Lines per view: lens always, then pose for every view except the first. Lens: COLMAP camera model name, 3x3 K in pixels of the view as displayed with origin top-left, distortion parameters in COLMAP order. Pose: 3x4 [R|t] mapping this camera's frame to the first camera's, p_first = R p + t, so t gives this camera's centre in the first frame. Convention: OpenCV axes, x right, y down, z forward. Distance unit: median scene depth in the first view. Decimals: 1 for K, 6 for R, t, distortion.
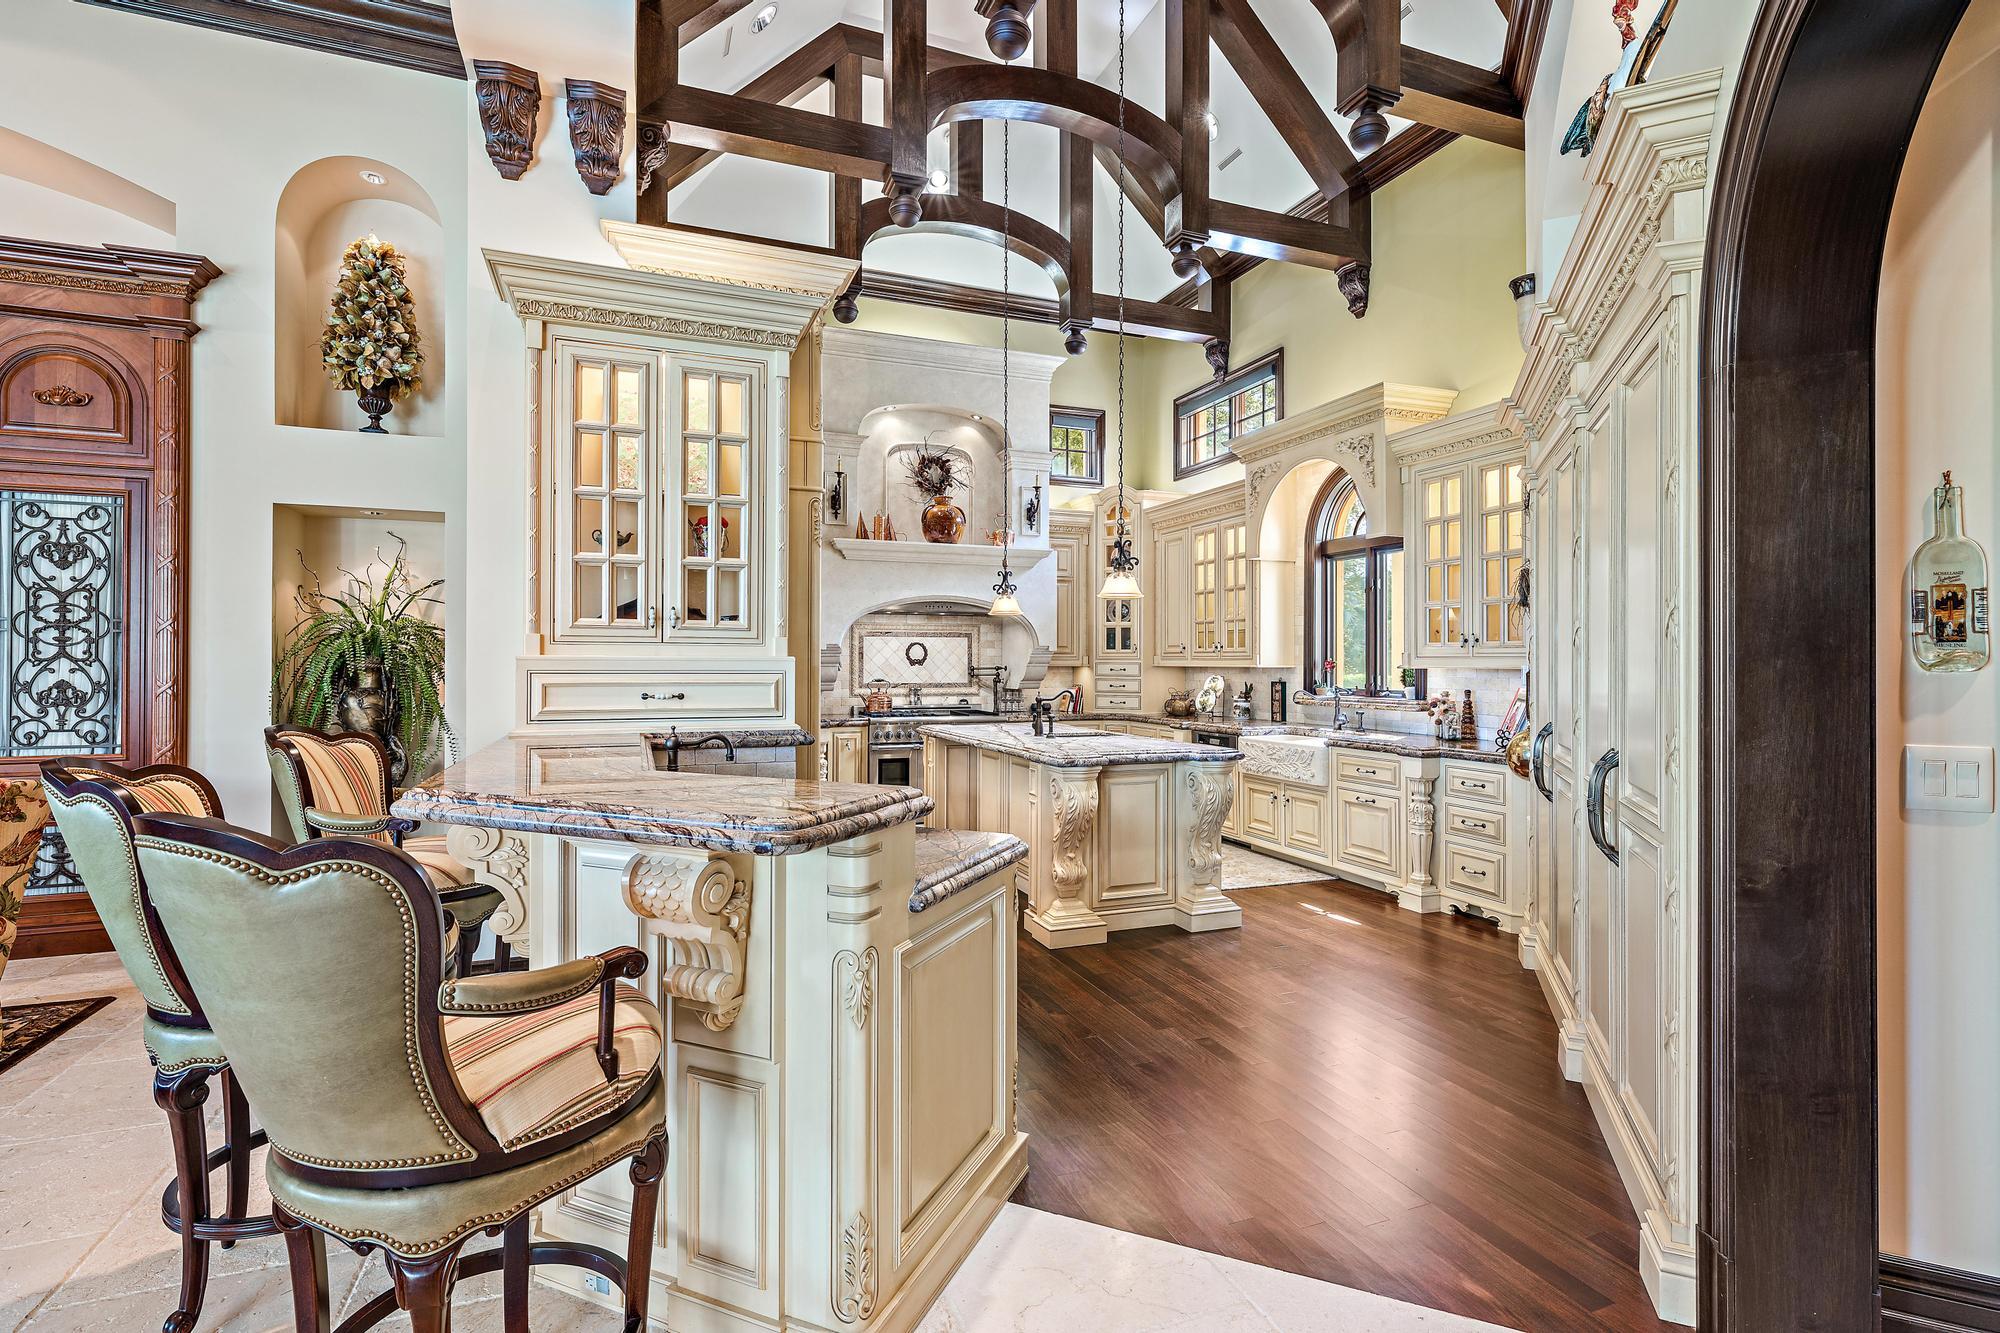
lens RADIAL K [[937.1, 0, 1011.1], [0, 937.1, 658.3], [0, 0, 1]] dist [0.002556, 0.001014]
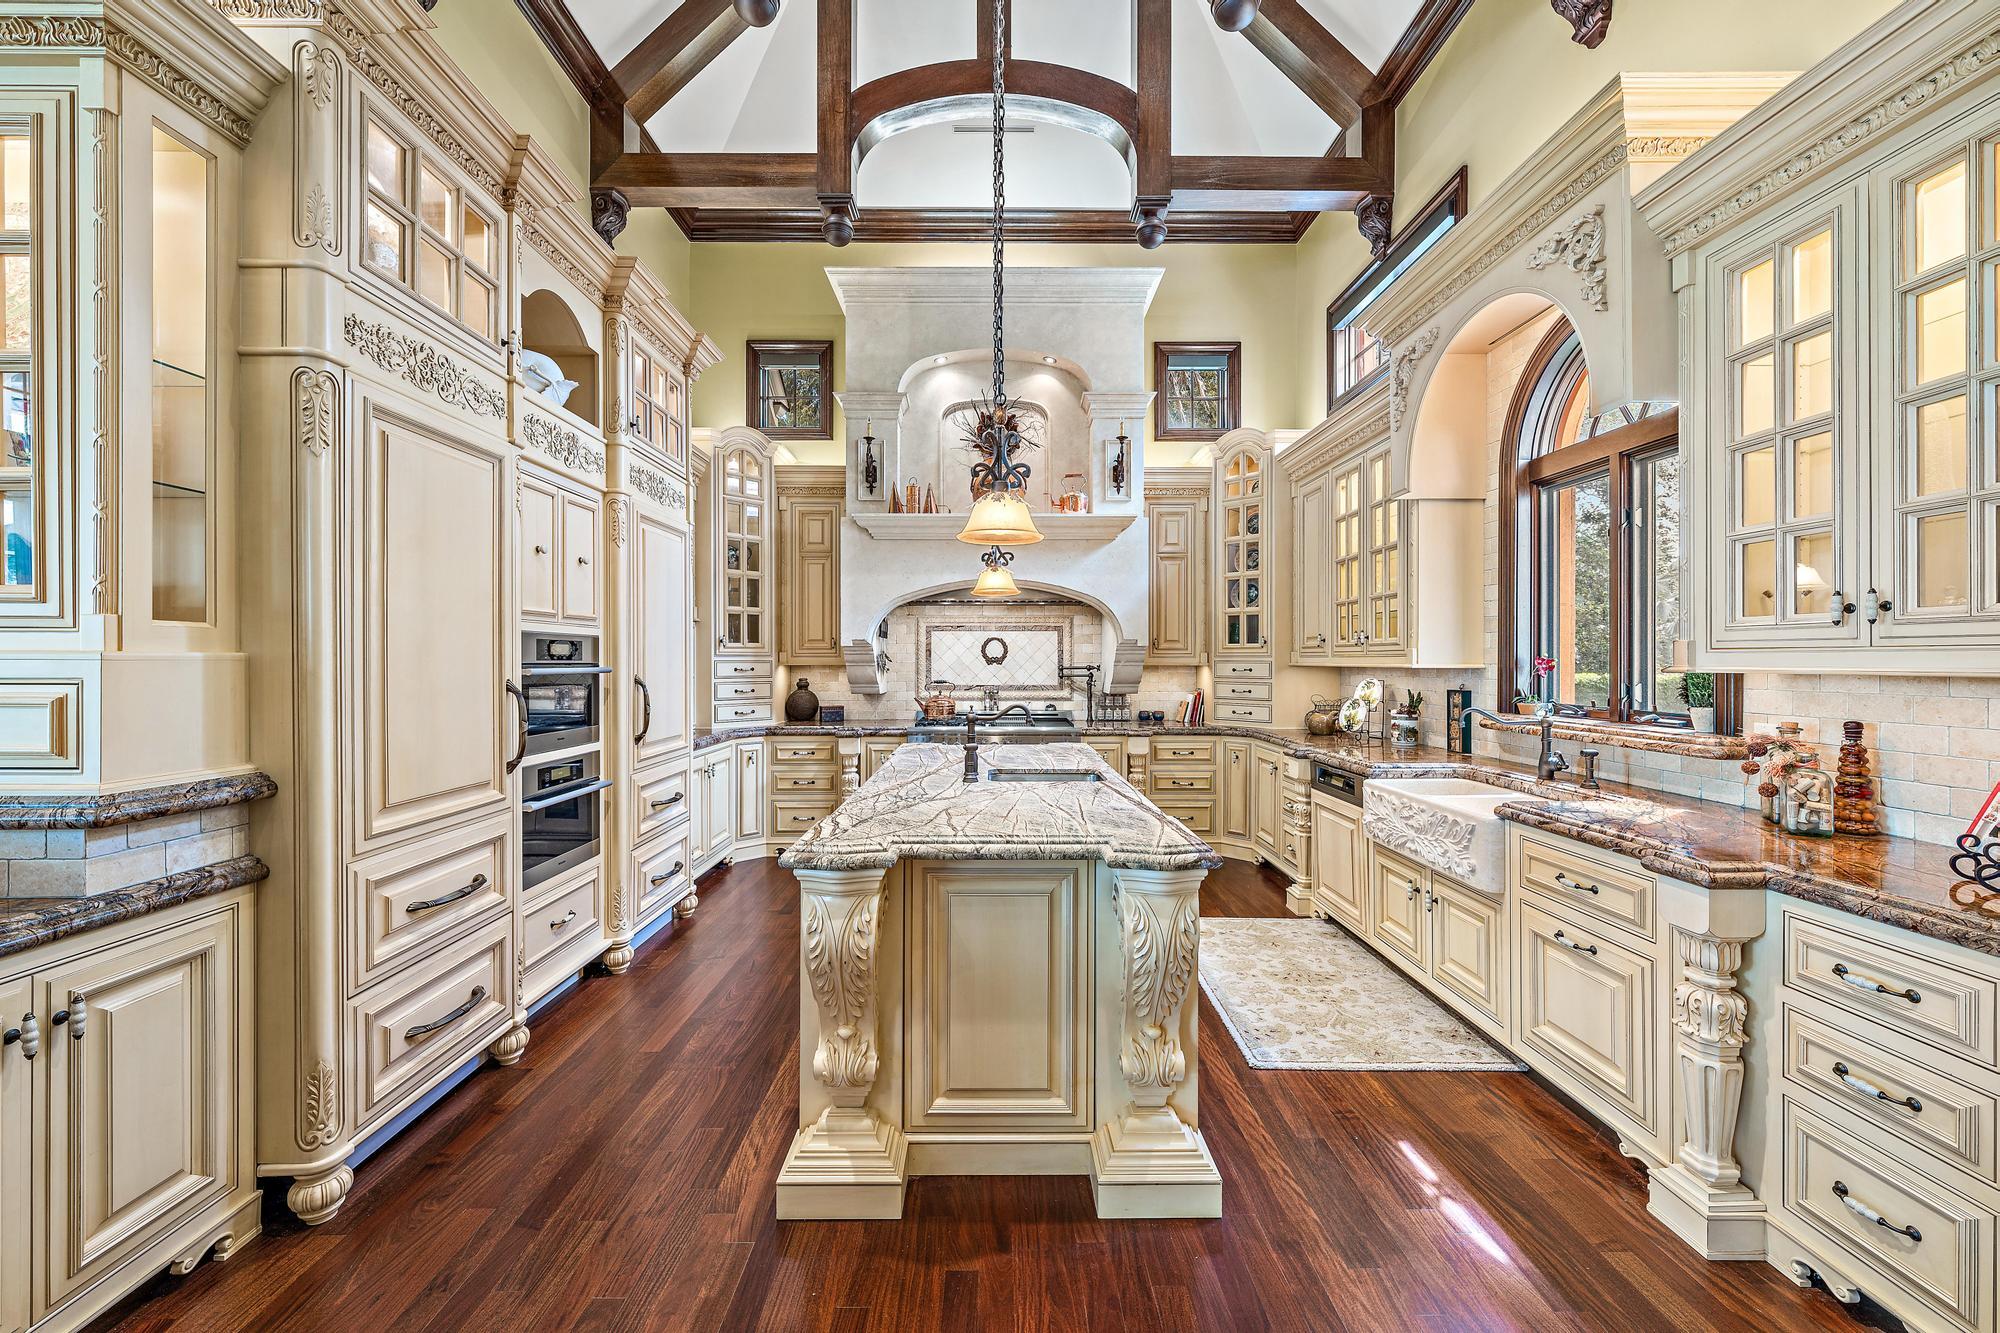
lens RADIAL K [[782.3, 0, 998.2], [0, 782.3, 660.2], [0, 0, 1]] dist [0.001682, -0.000345]
pose [[0.931813, -0.001216, -0.362937, 0.216191], [0.002798, 0.999989, 0.003832, 0.001344], [0.362928, -0.004586, 0.931806, 0.449192]]
